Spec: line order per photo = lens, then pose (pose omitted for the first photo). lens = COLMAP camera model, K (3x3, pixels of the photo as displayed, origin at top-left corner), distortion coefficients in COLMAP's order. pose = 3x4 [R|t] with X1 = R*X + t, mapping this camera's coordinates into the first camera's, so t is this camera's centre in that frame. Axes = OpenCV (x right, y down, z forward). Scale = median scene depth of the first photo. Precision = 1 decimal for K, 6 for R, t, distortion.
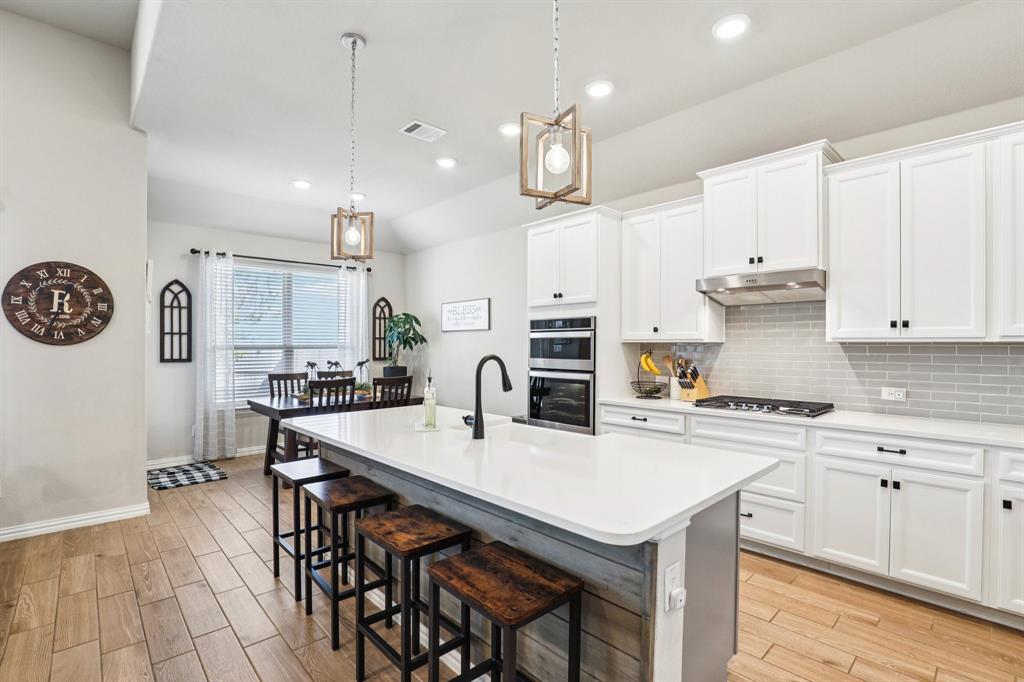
lens RADIAL K [[473.8, 0, 507.3], [0, 473.8, 341.2], [0, 0, 1]] dist [-0.032012, 0.006349]
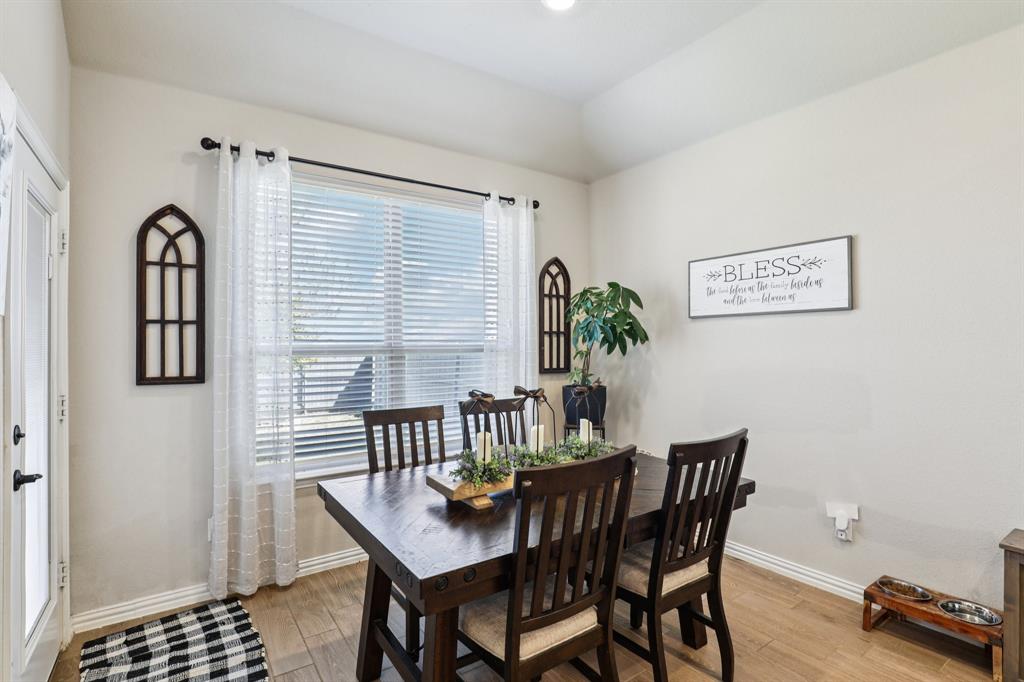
lens RADIAL K [[495.0, 0, 512.0], [0, 495.0, 341.0], [0, 0, 1]] dist [-0.027106, 0.006164]
pose [[0.989683, -0.003601, -0.143227, -0.303972], [0.003634, 0.999993, -0.000030, 0.003682], [0.143226, -0.000491, 0.989690, 0.563278]]
